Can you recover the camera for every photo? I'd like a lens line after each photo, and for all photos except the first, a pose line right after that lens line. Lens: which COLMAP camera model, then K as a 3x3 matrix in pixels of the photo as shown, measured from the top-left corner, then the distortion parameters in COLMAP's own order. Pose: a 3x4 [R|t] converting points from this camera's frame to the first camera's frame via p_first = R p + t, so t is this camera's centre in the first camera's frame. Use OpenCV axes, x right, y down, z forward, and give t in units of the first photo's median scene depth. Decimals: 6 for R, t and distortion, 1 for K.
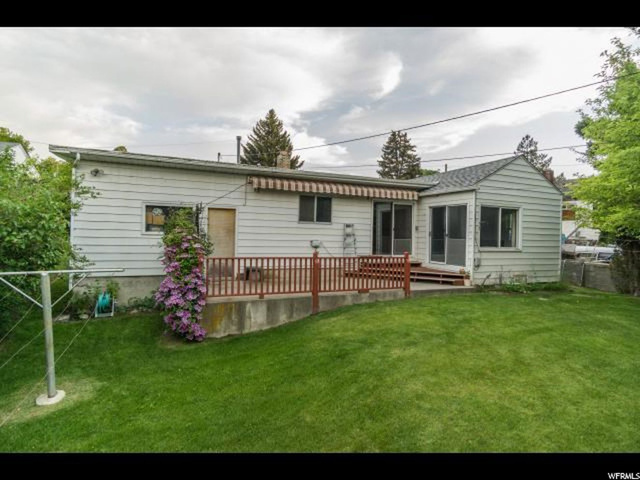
lens RADIAL K [[309.0, 0, 320.0], [0, 309.0, 240.0], [0, 0, 1]] dist [0.002380, 0.000330]
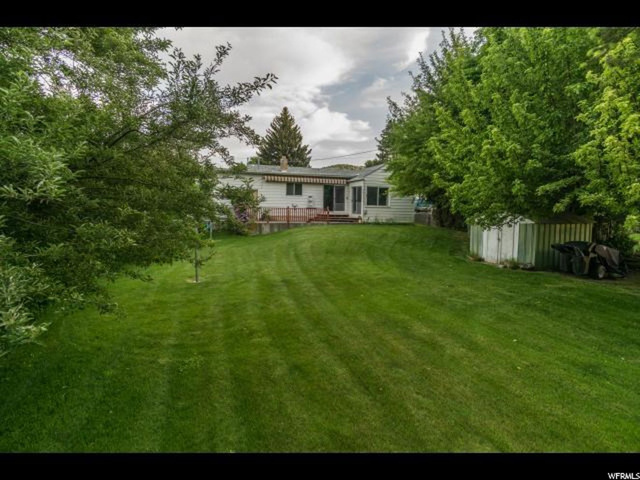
lens RADIAL K [[309.0, 0, 320.0], [0, 309.0, 240.0], [0, 0, 1]] dist [0.002380, 0.000330]
pose [[0.997440, -0.003490, -0.071421, 0.310317], [0.008460, 0.997553, 0.069401, 0.103723], [0.071004, -0.069827, 0.995029, -1.134443]]
